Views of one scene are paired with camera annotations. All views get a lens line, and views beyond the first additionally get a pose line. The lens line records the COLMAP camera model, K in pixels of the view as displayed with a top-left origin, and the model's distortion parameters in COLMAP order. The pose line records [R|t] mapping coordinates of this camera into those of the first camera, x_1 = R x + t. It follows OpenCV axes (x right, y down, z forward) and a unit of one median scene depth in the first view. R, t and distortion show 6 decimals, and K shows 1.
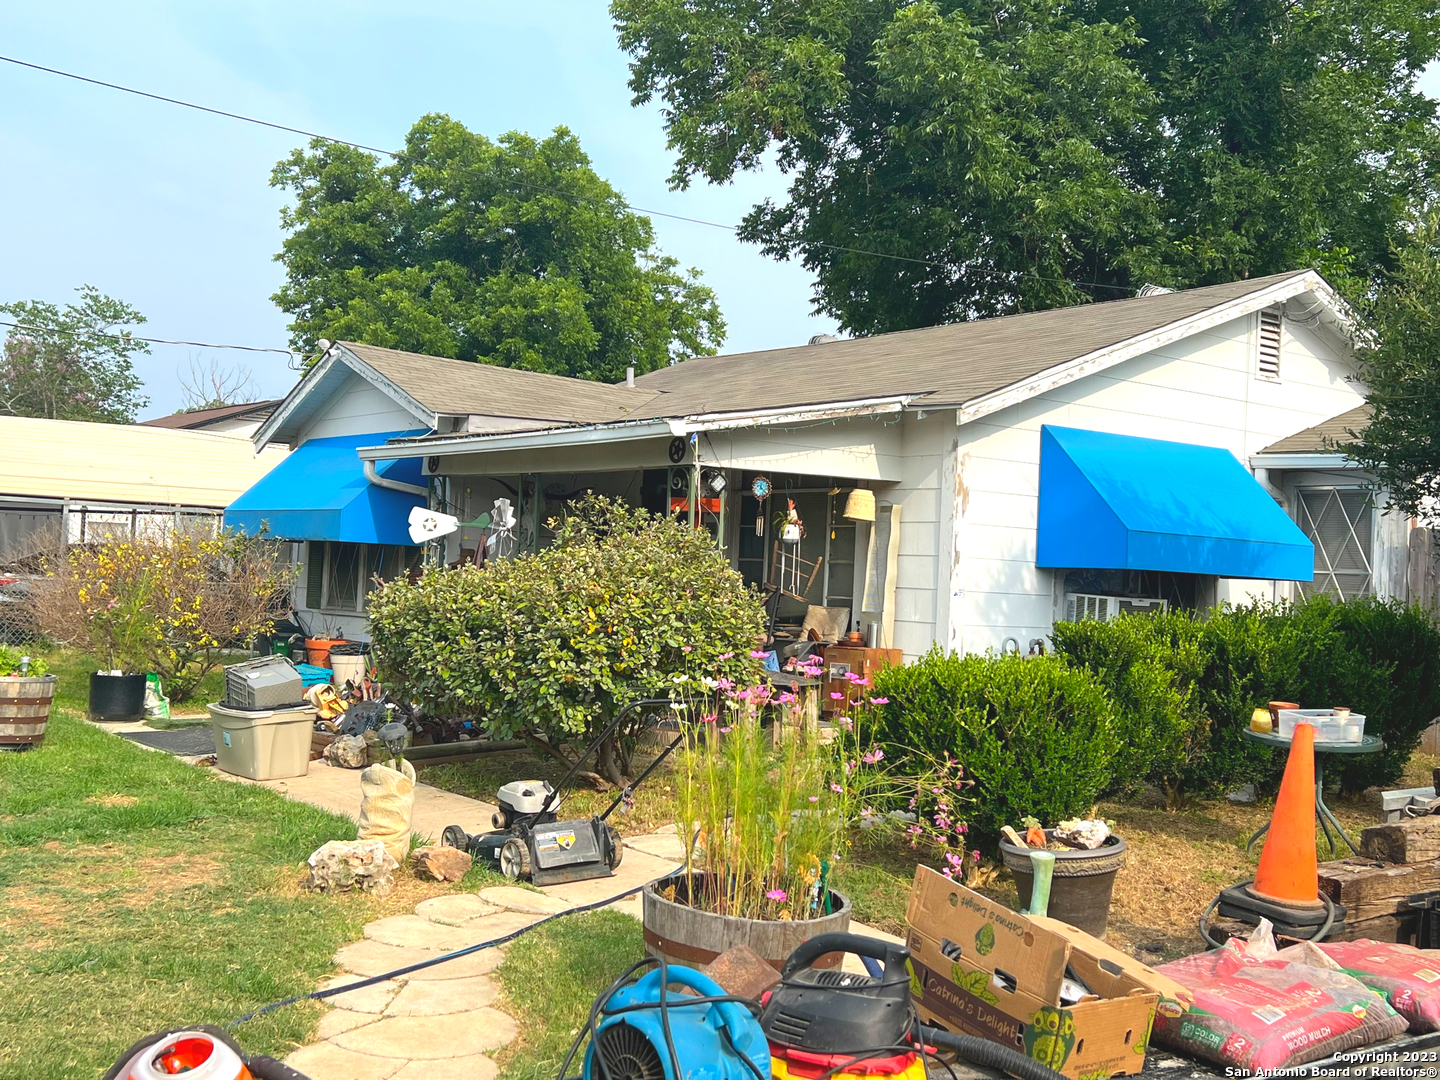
lens RADIAL K [[1511.2, 0, 720.0], [0, 1511.2, 540.0], [0, 0, 1]] dist [-0.007212, -0.002012]
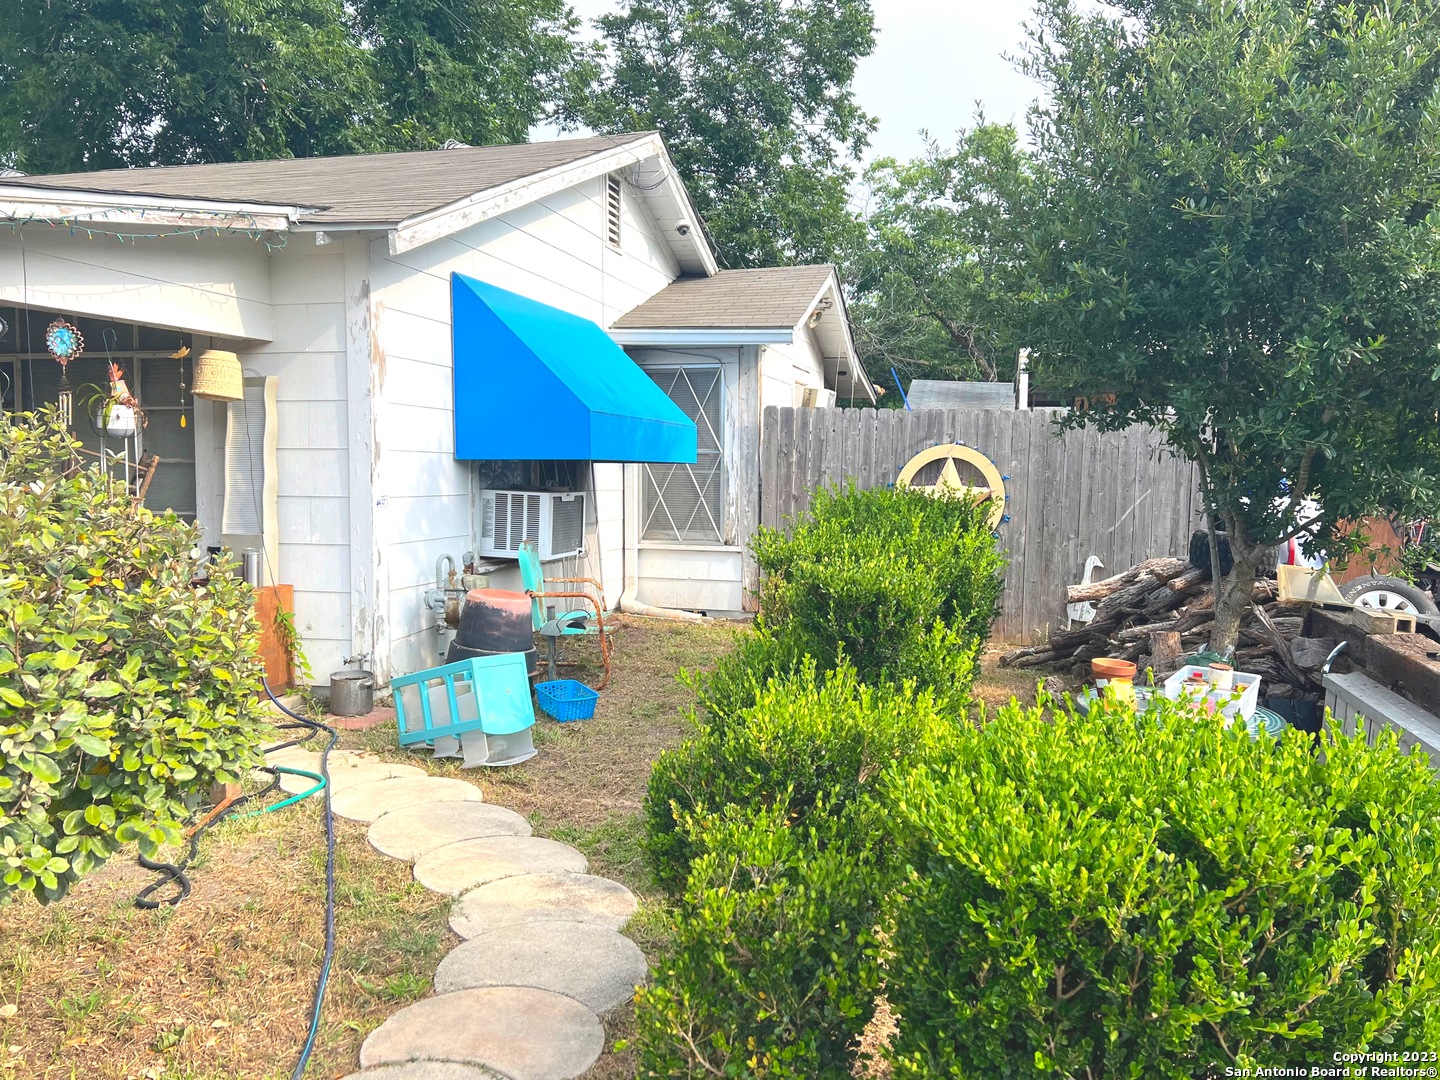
lens RADIAL K [[1119.9, 0, 720.0], [0, 1119.9, 540.0], [0, 0, 1]] dist [0.002659, -0.005634]
pose [[0.769513, -0.081756, 0.633376, -0.053994], [0.013568, 0.993641, 0.111775, -0.003434], [-0.638487, -0.077419, 0.765729, 0.487255]]
